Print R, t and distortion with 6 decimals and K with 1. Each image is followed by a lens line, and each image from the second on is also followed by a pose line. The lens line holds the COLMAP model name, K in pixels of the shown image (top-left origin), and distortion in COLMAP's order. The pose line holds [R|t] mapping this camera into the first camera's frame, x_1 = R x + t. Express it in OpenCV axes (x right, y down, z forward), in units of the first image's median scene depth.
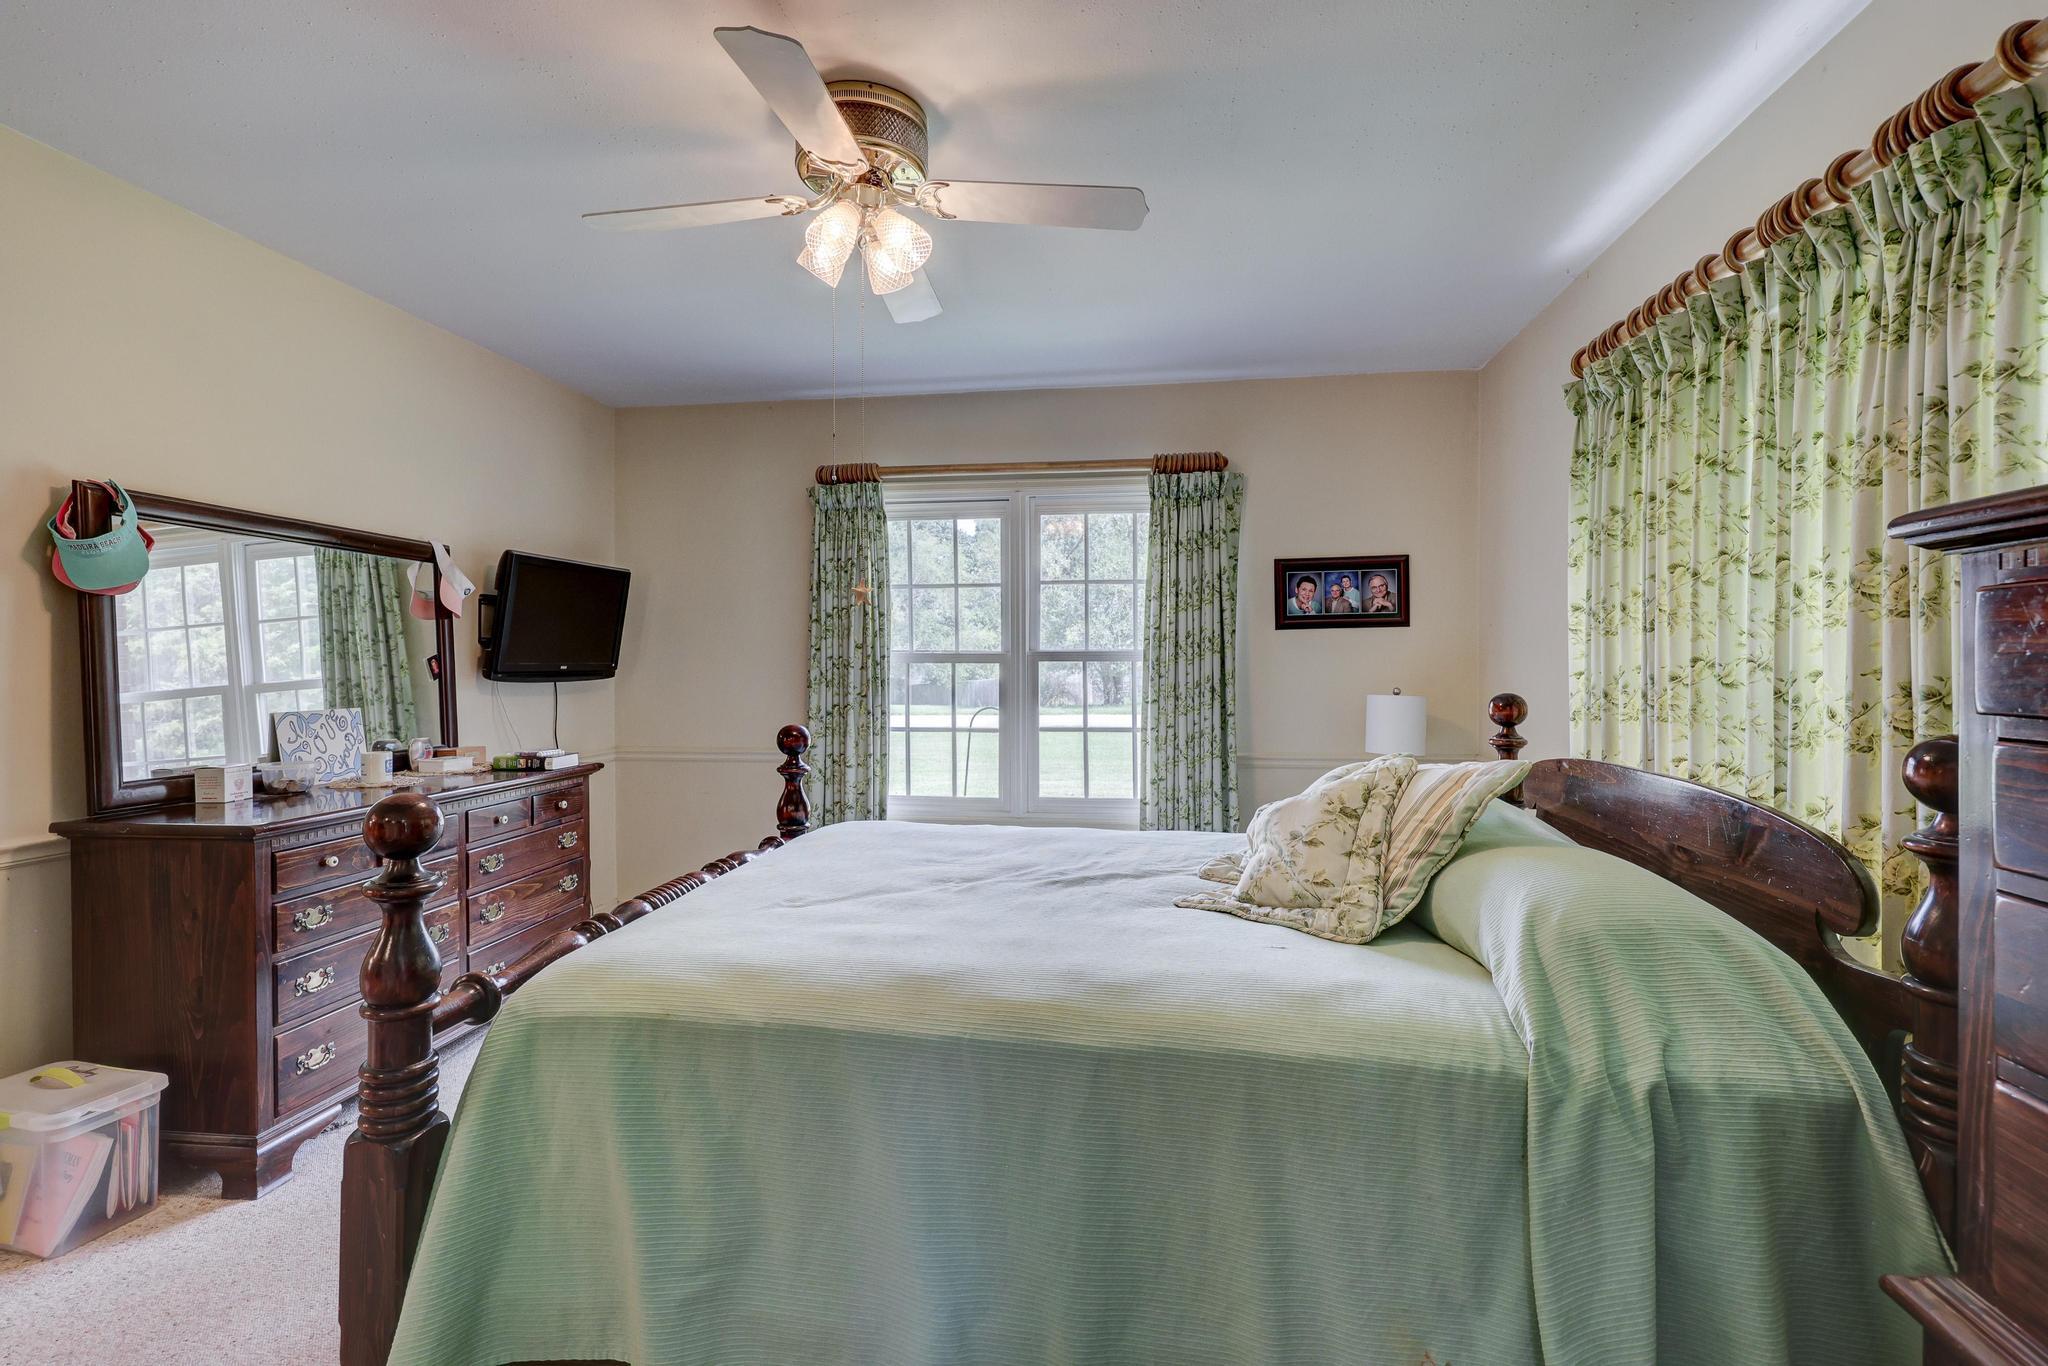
lens RADIAL K [[925.0, 0, 1037.4], [0, 925.0, 683.3], [0, 0, 1]] dist [-0.000893, 0.000170]
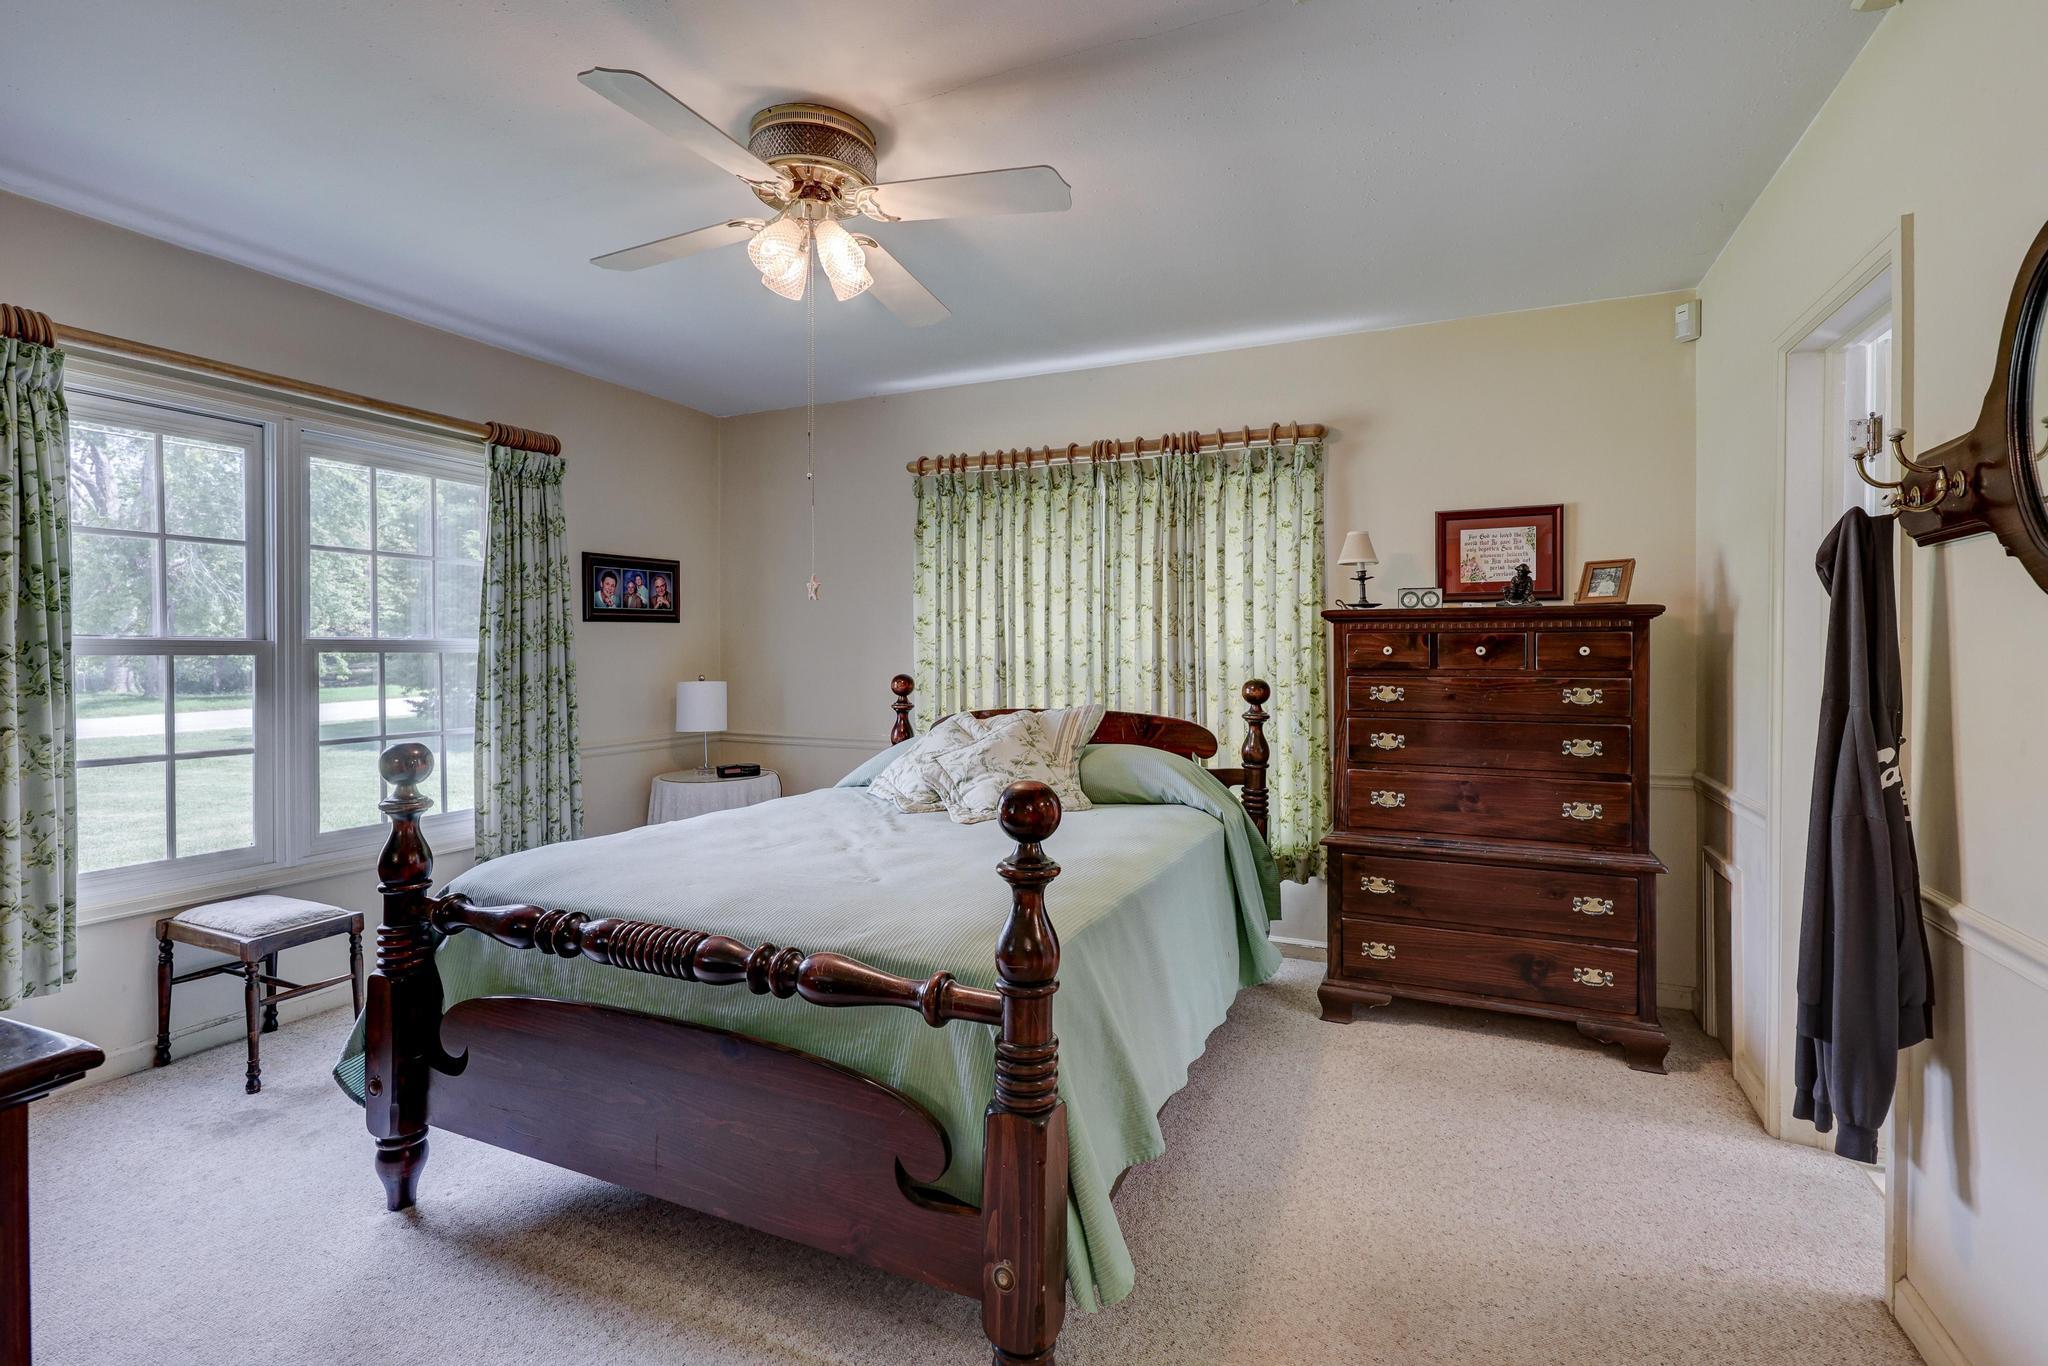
lens RADIAL K [[925.0, 0, 1038.5], [0, 925.0, 664.9], [0, 0, 1]] dist [-0.000893, 0.000170]
pose [[0.274812, -0.010915, 0.961436, -0.590274], [0.022221, 0.999741, 0.004998, -0.004234], [-0.961241, 0.019991, 0.274984, 0.245422]]
